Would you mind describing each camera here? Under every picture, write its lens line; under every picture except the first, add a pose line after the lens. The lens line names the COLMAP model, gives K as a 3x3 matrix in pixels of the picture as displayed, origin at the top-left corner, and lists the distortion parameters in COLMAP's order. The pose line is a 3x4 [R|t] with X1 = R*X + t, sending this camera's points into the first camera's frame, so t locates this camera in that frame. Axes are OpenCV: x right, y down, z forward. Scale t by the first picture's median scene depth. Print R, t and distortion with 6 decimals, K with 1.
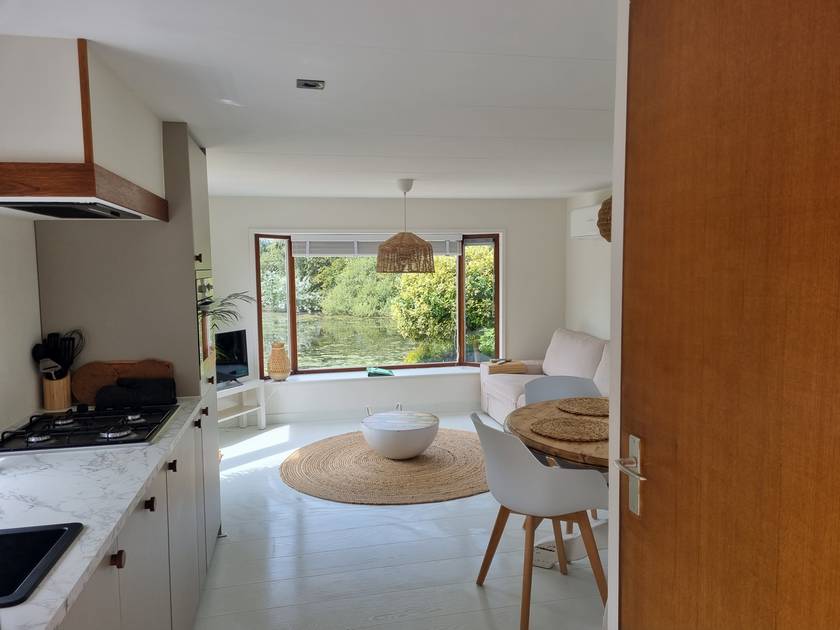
lens RADIAL K [[633.4, 0, 420.0], [0, 633.4, 315.0], [0, 0, 1]] dist [0.026398, -0.000486]
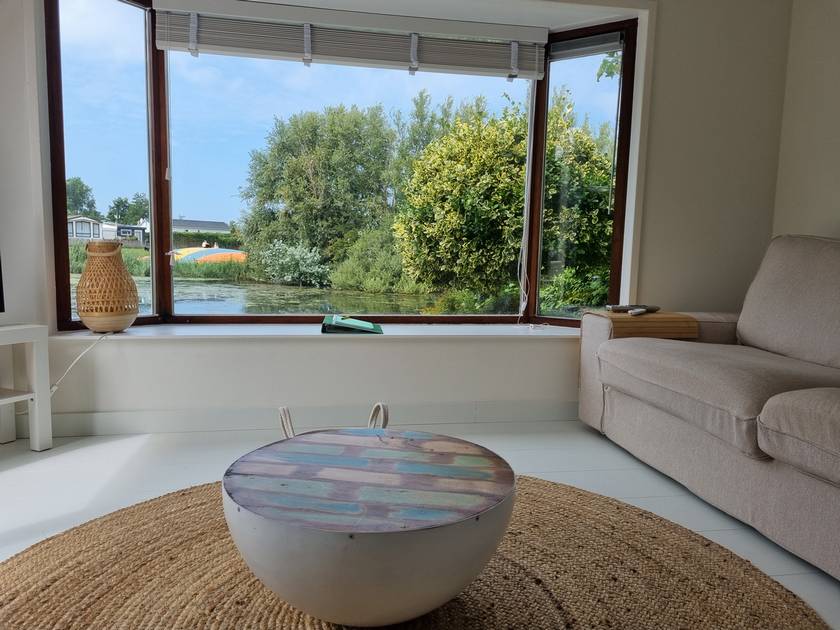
lens RADIAL K [[633.4, 0, 420.0], [0, 633.4, 315.0], [0, 0, 1]] dist [0.026398, -0.000486]
pose [[0.998867, 0.040524, -0.024962, -0.005065], [-0.039953, 0.998937, 0.022972, 0.073985], [0.025866, -0.021949, 0.999424, 0.584817]]
